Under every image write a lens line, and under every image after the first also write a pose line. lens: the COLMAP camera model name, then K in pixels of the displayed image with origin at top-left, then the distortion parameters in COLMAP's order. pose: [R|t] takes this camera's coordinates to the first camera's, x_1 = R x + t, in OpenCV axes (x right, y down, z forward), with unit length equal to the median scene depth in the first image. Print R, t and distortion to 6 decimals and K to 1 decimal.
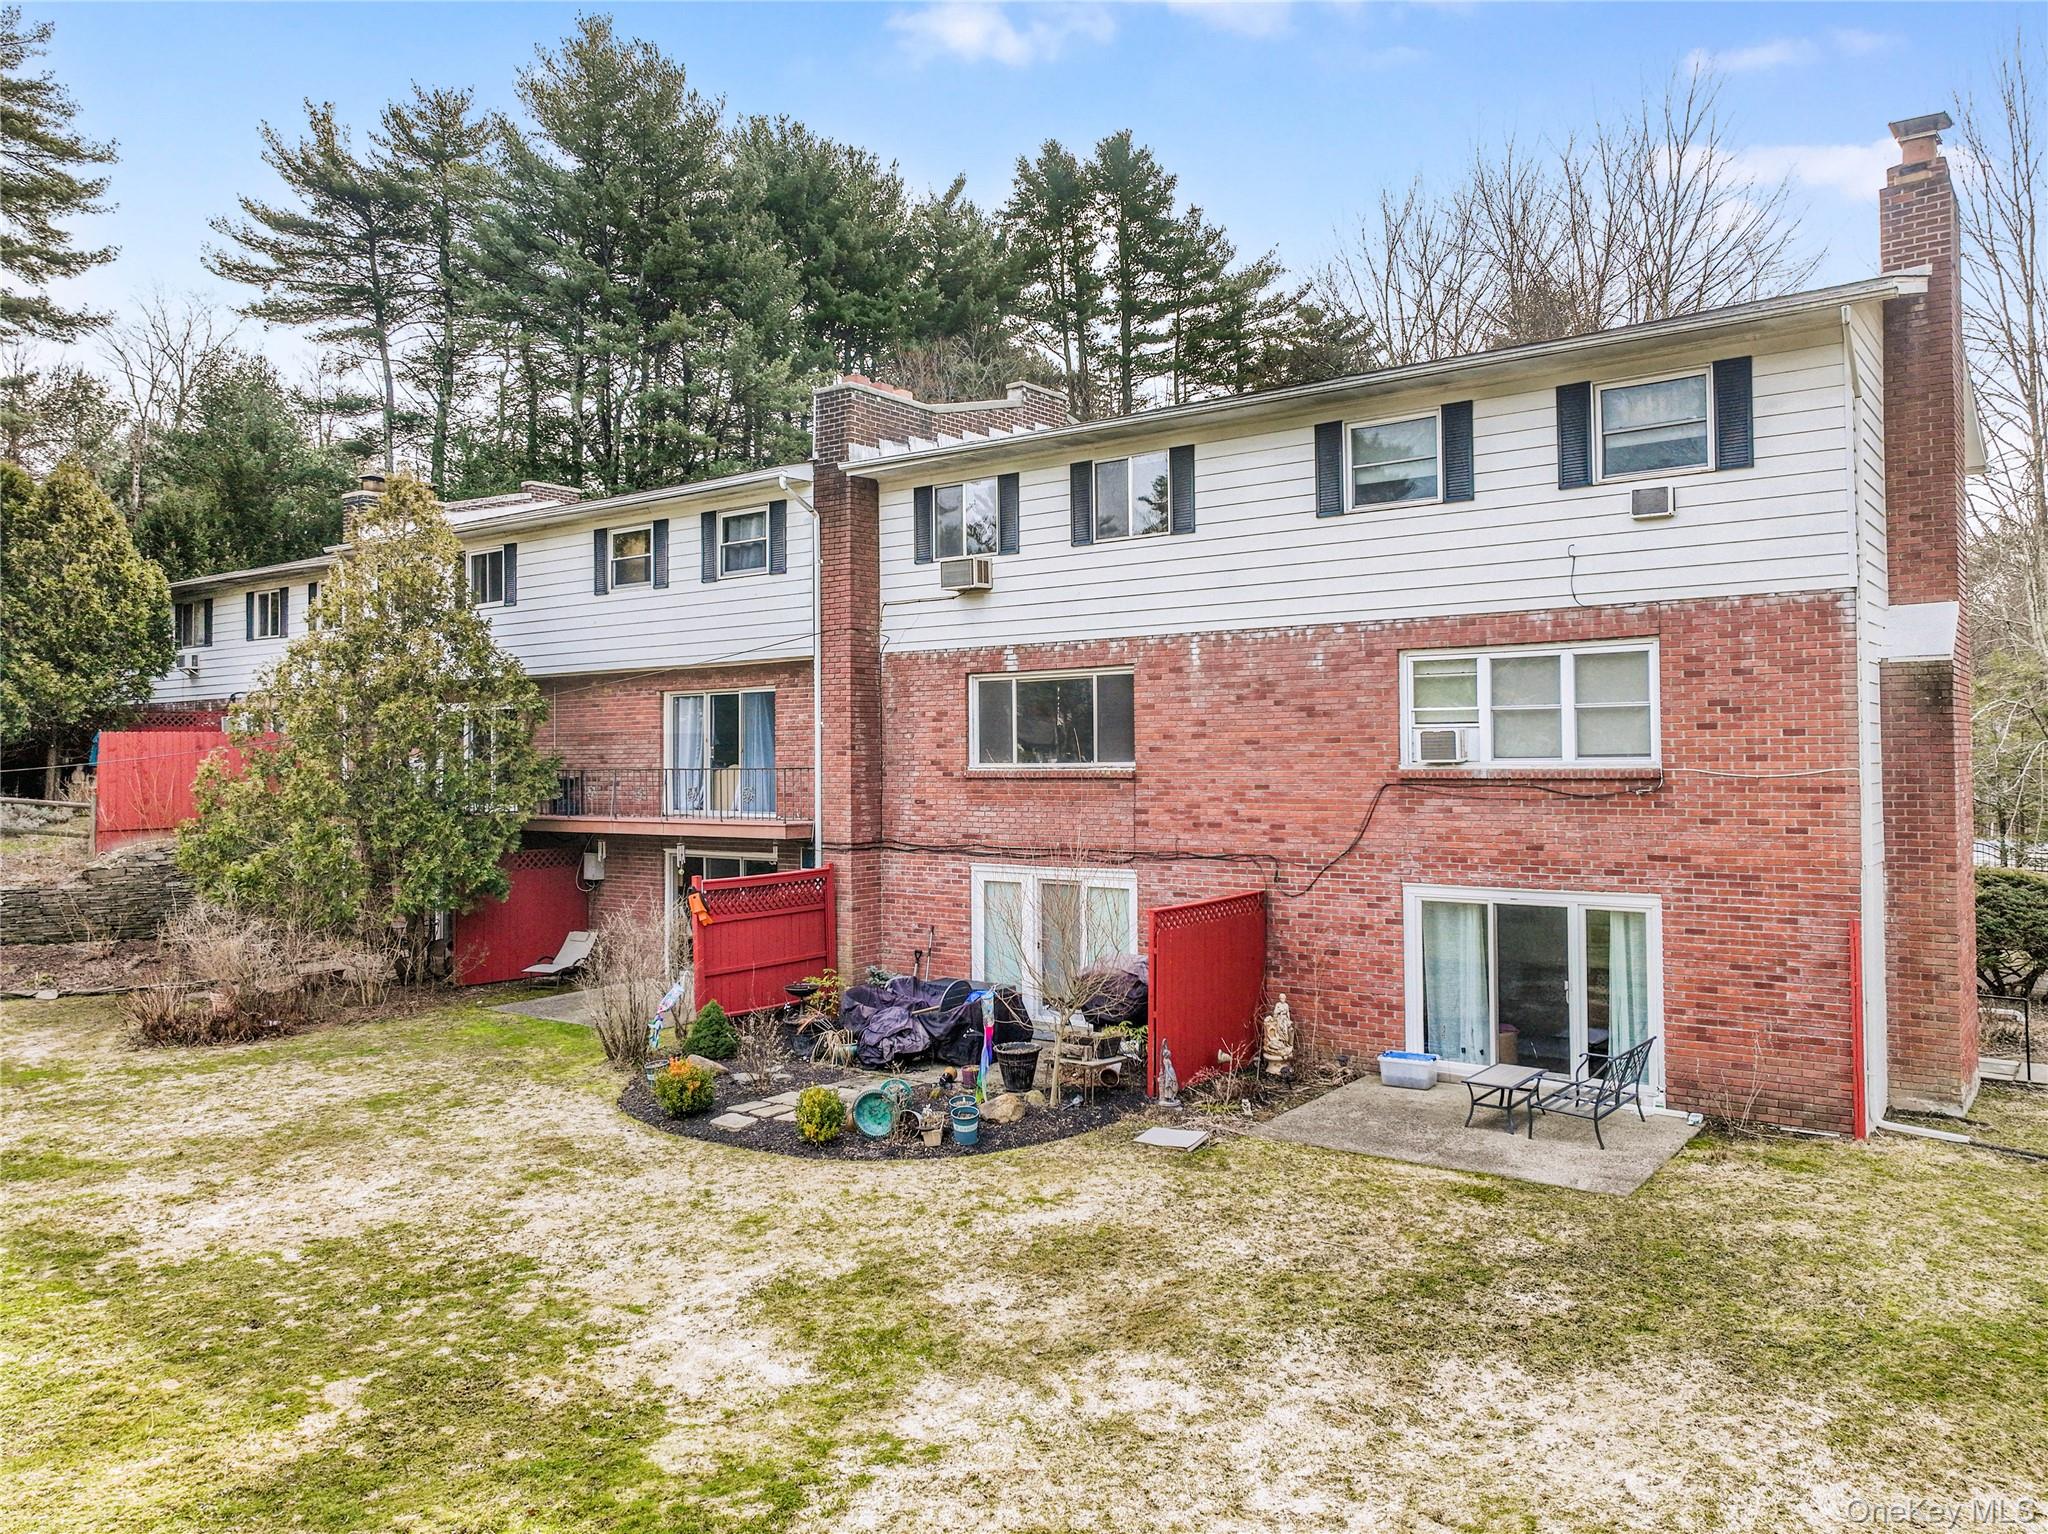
lens RADIAL K [[1454.7, 0, 1024.7], [0, 1454.7, 727.8], [0, 0, 1]] dist [-0.000946, 0.024816]
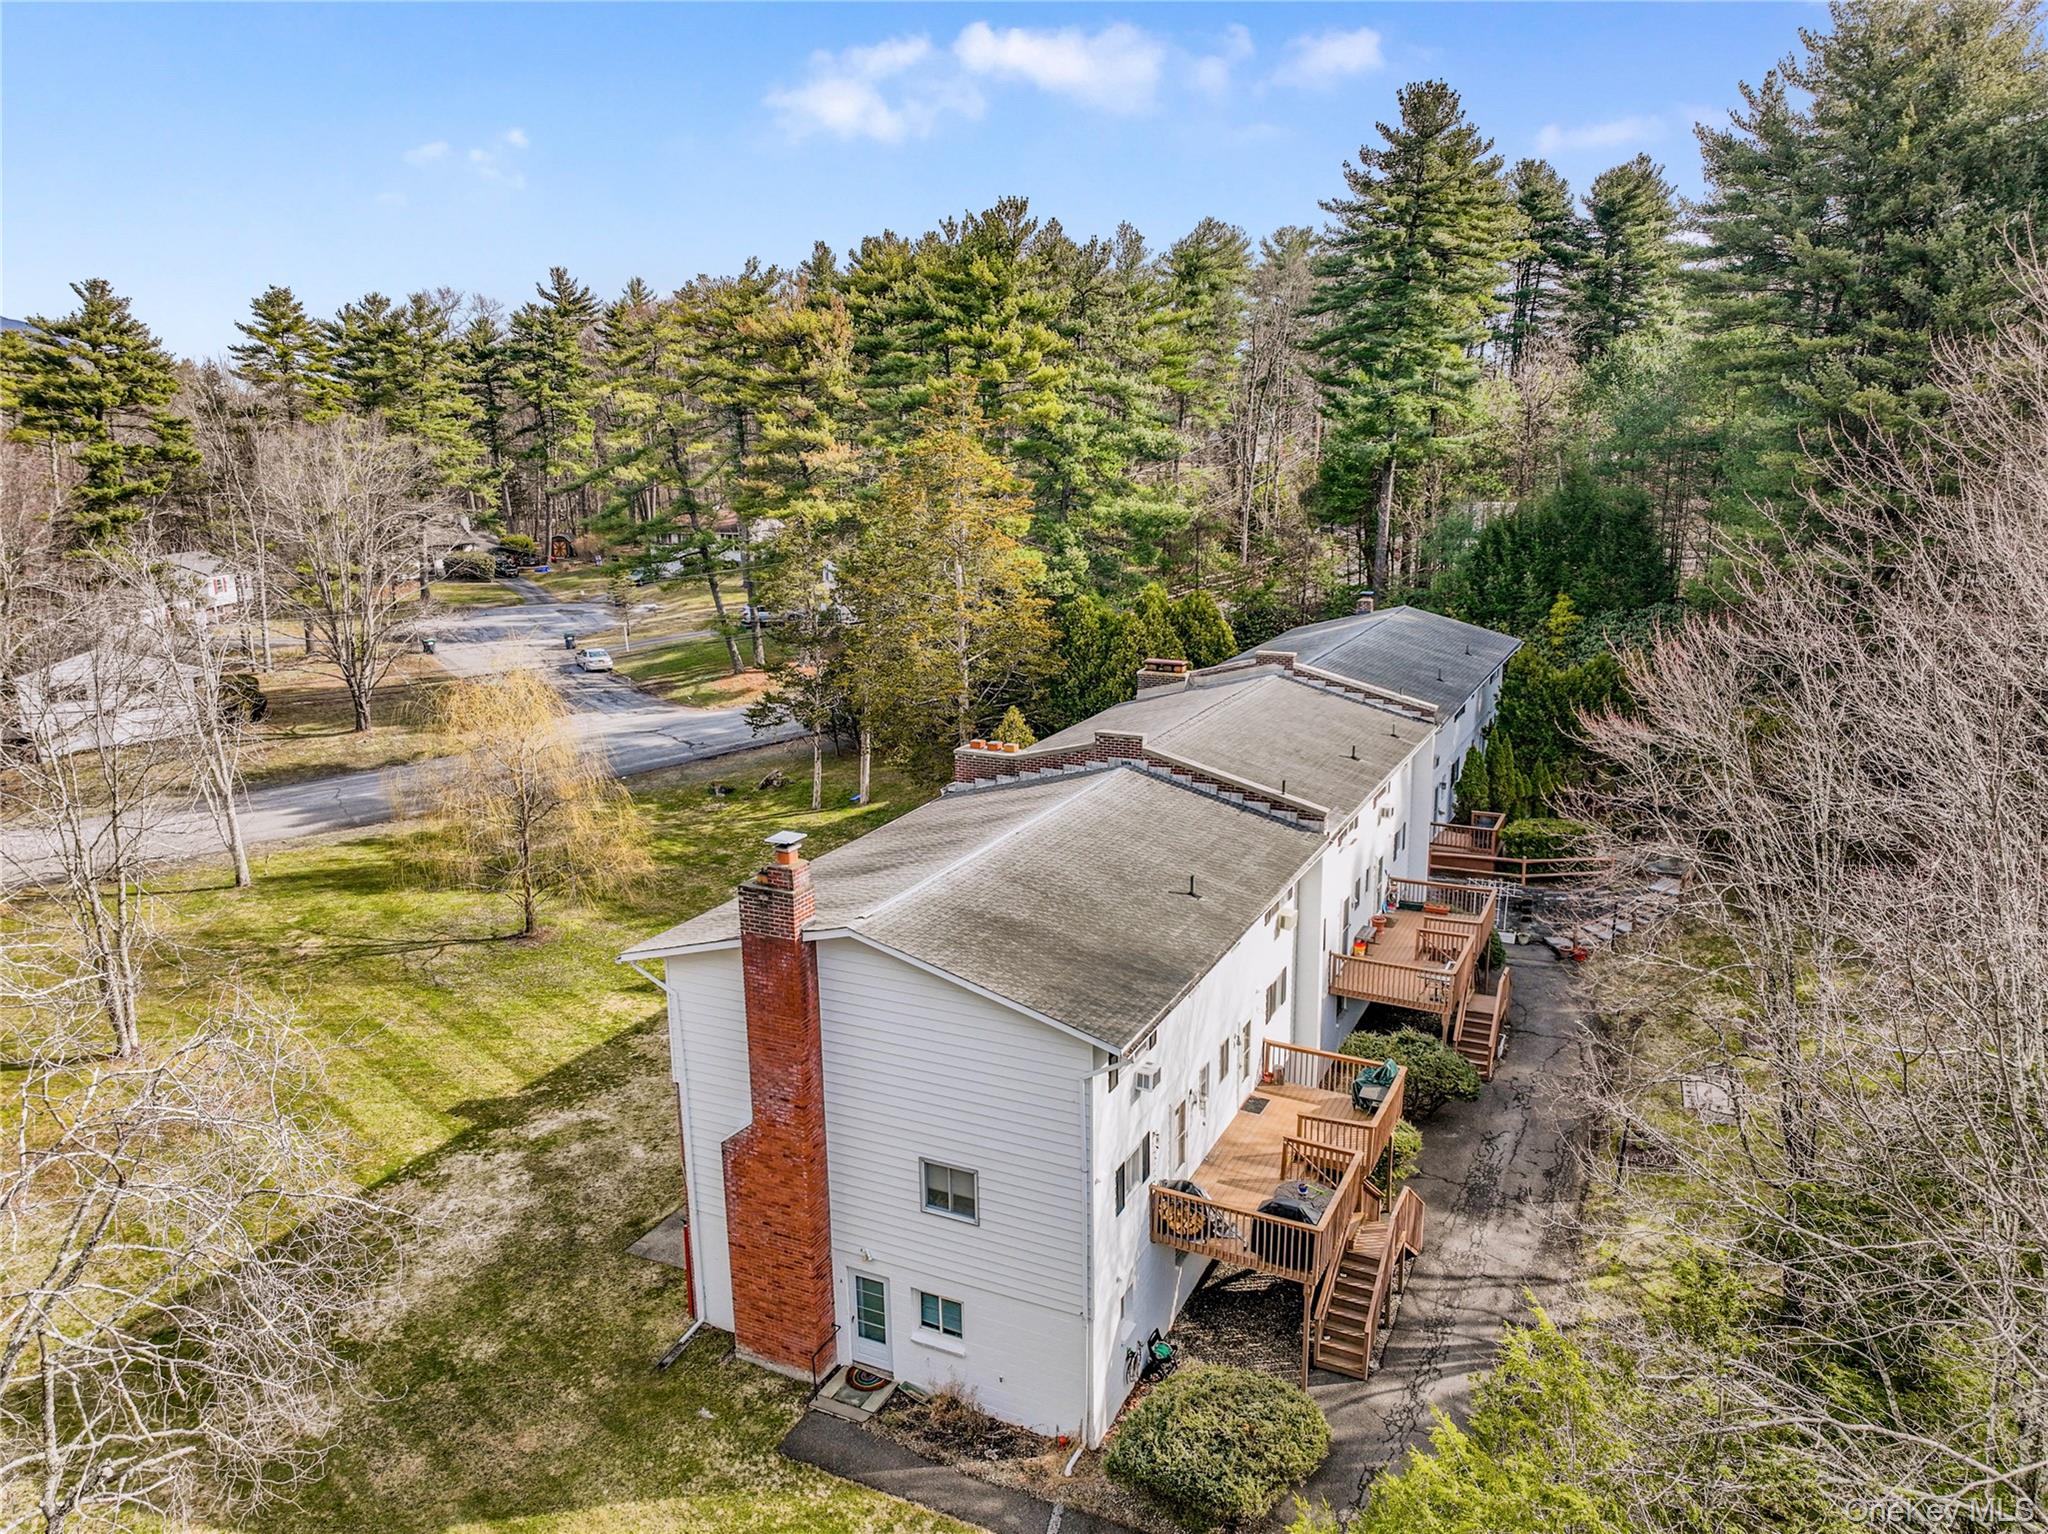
lens RADIAL K [[1433.6, 0, 1024.0], [0, 1433.6, 767.0], [0, 0, 1]] dist [0.009704, 0.005018]
pose [[0.192085, 0.232472, -0.953446, 2.021374], [0.032481, 0.969500, 0.242930, -0.811072], [0.980841, -0.077632, 0.178675, 0.942952]]
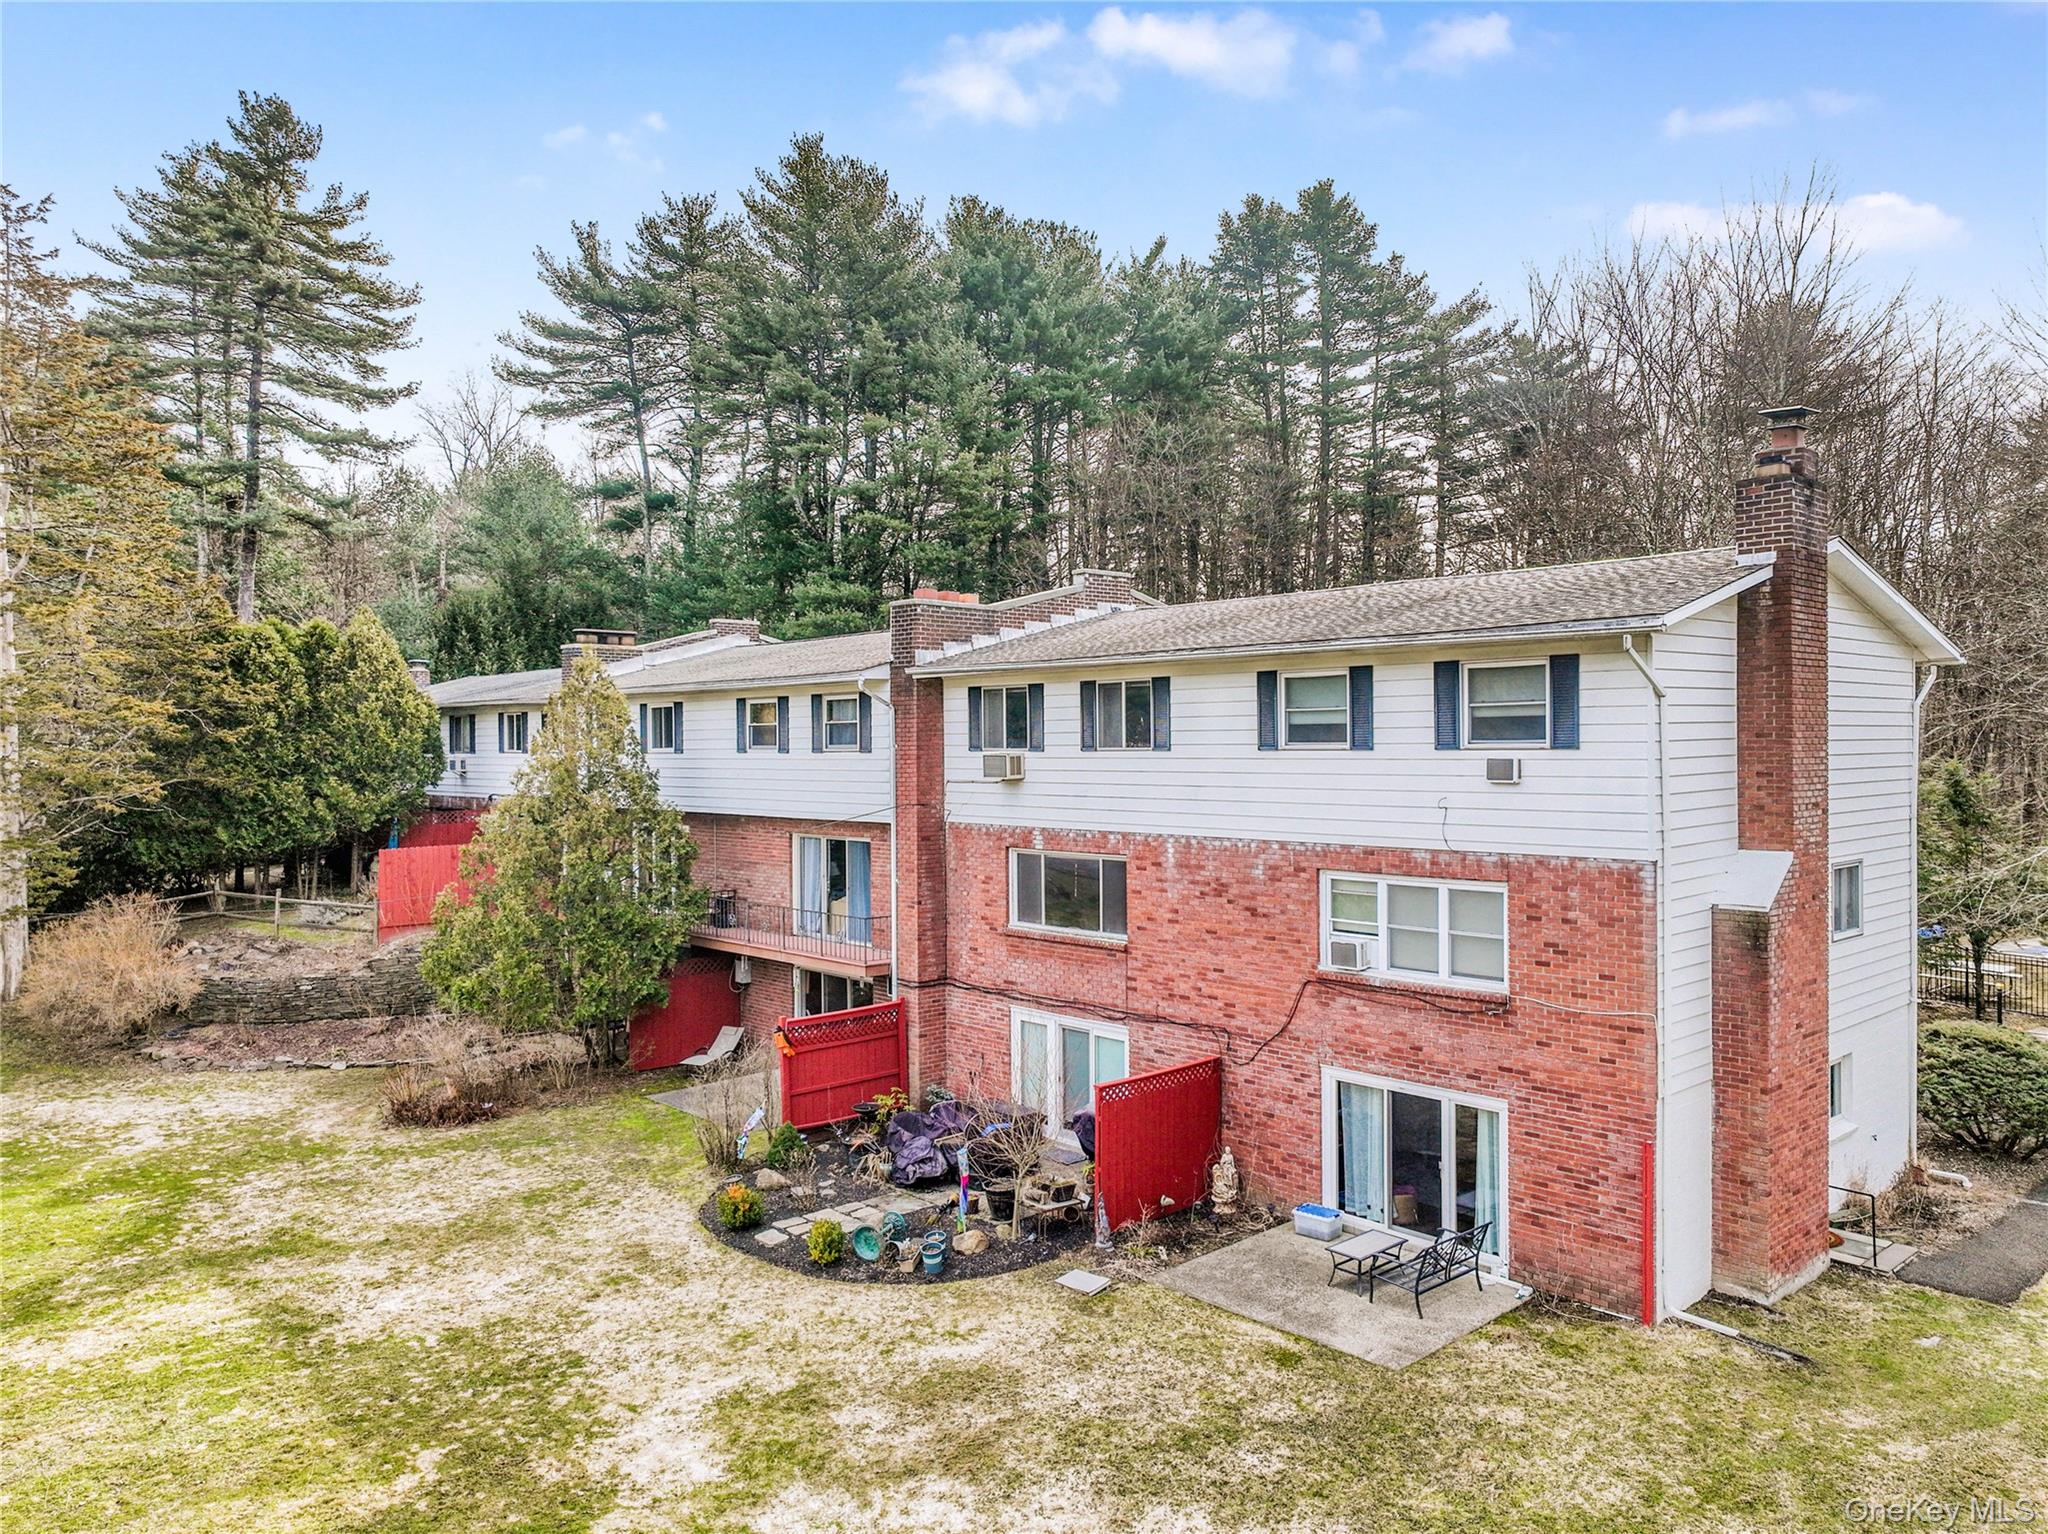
lens RADIAL K [[1433.6, 0, 1024.0], [0, 1433.6, 767.0], [0, 0, 1]] dist [0.009704, 0.005018]
pose [[0.982722, 0.002586, -0.185071, 0.231790], [0.004242, 0.999325, 0.036486, -0.176150], [0.185041, -0.036641, 0.982048, -0.186728]]
